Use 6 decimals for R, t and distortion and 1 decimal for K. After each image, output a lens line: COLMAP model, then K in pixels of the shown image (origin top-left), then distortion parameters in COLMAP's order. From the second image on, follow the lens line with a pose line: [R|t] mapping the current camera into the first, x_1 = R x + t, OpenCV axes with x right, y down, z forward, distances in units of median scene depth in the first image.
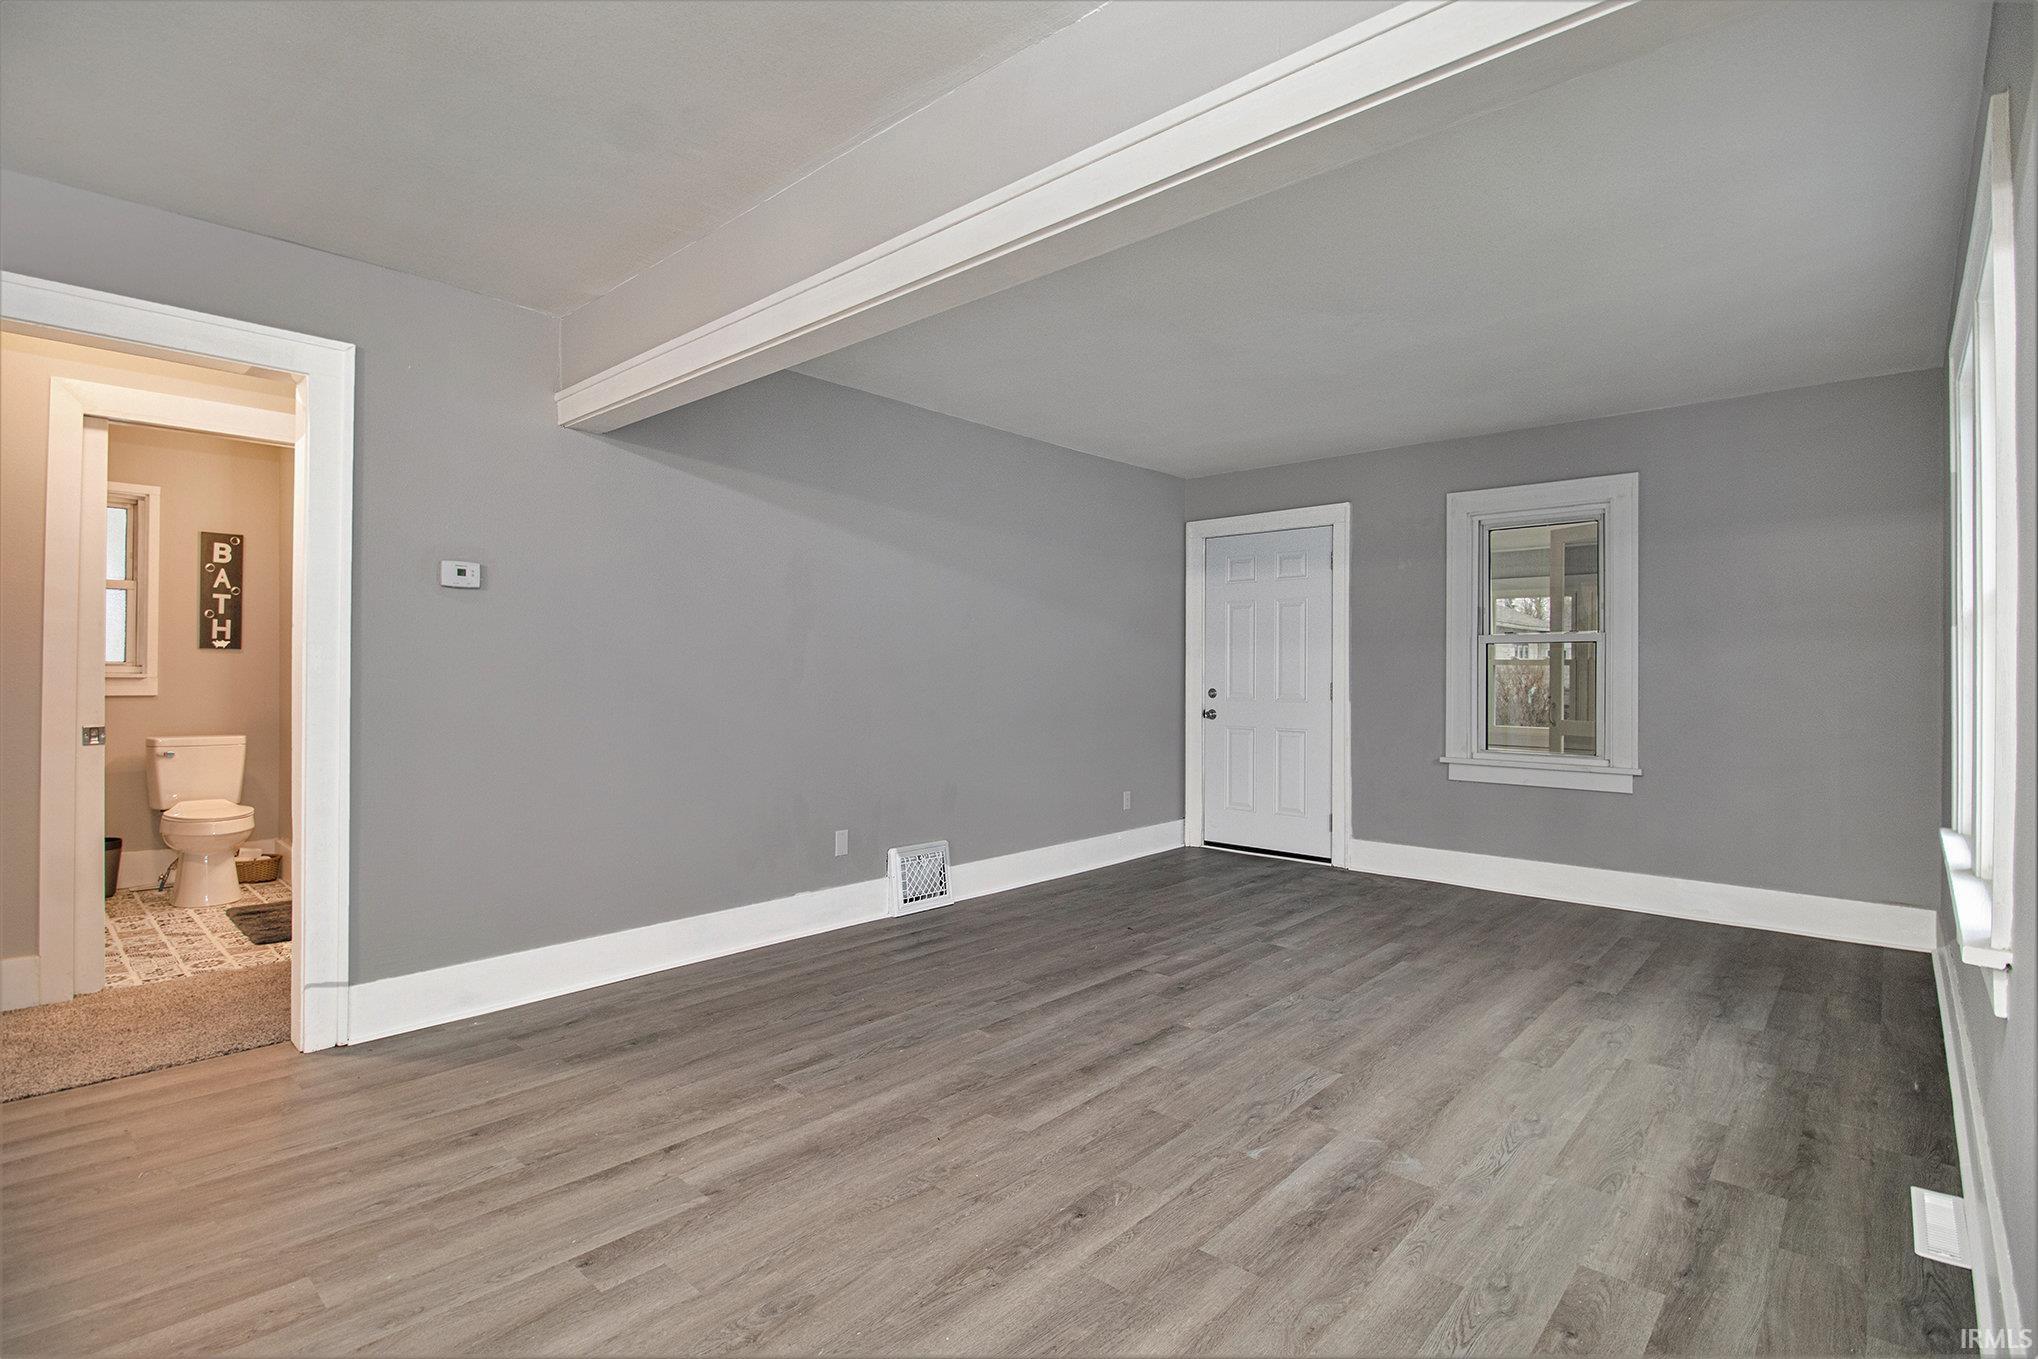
lens RADIAL K [[985.3, 0, 1016.6], [0, 985.3, 677.6], [0, 0, 1]] dist [-0.001709, -0.009454]
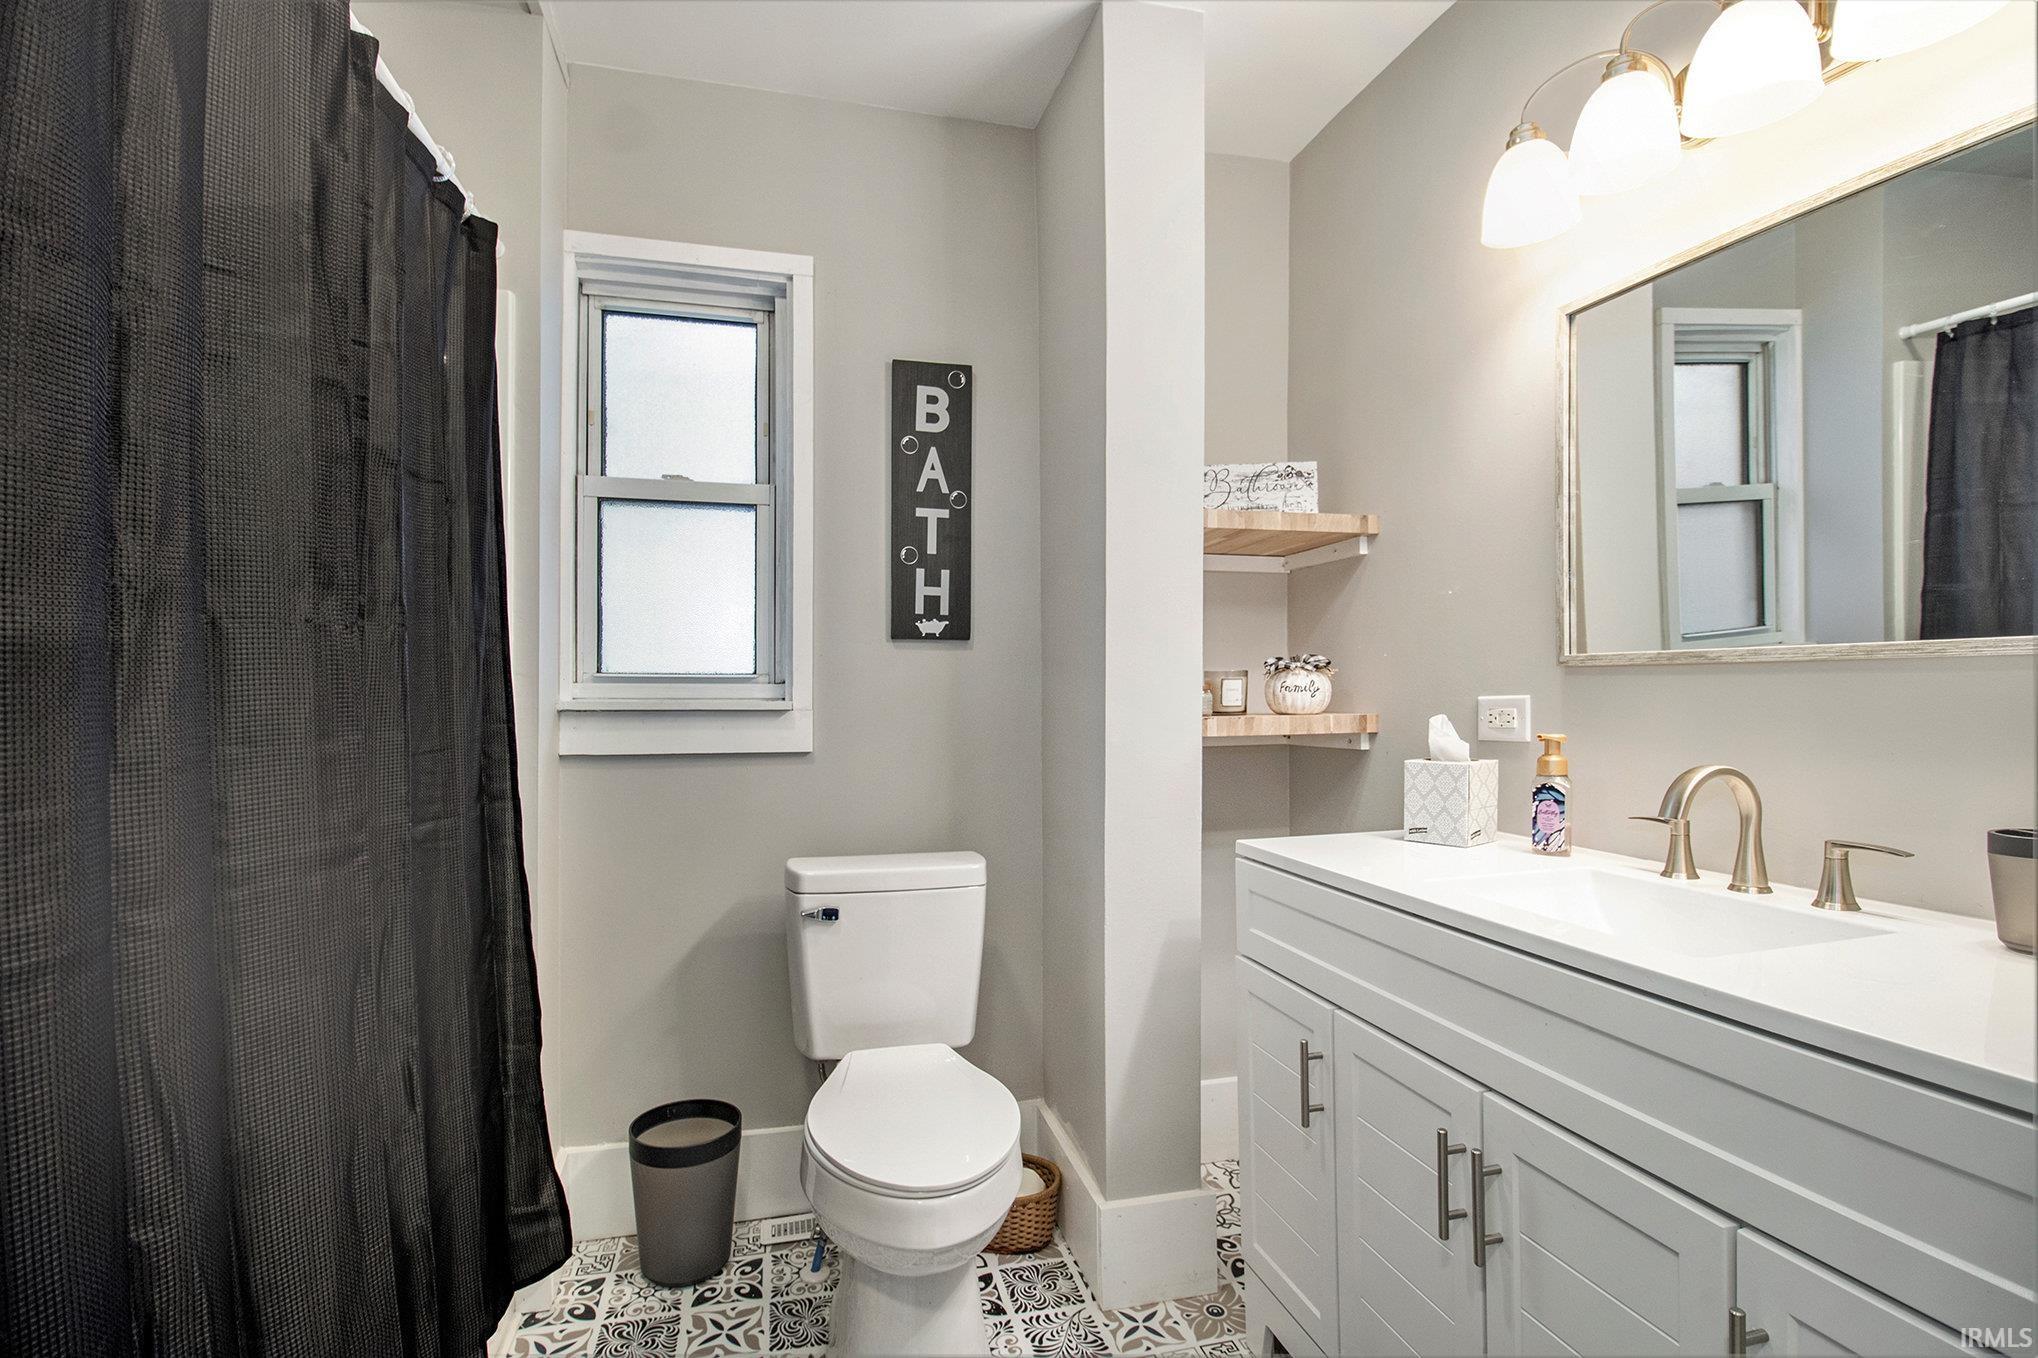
lens RADIAL K [[985.3, 0, 1020.1], [0, 985.3, 688.9], [0, 0, 1]] dist [-0.001709, -0.009454]
pose [[0.835340, -0.007867, -0.549677, -0.551698], [0.008245, 0.999964, -0.001783, -0.007125], [0.549672, -0.003043, 0.835375, 0.672231]]
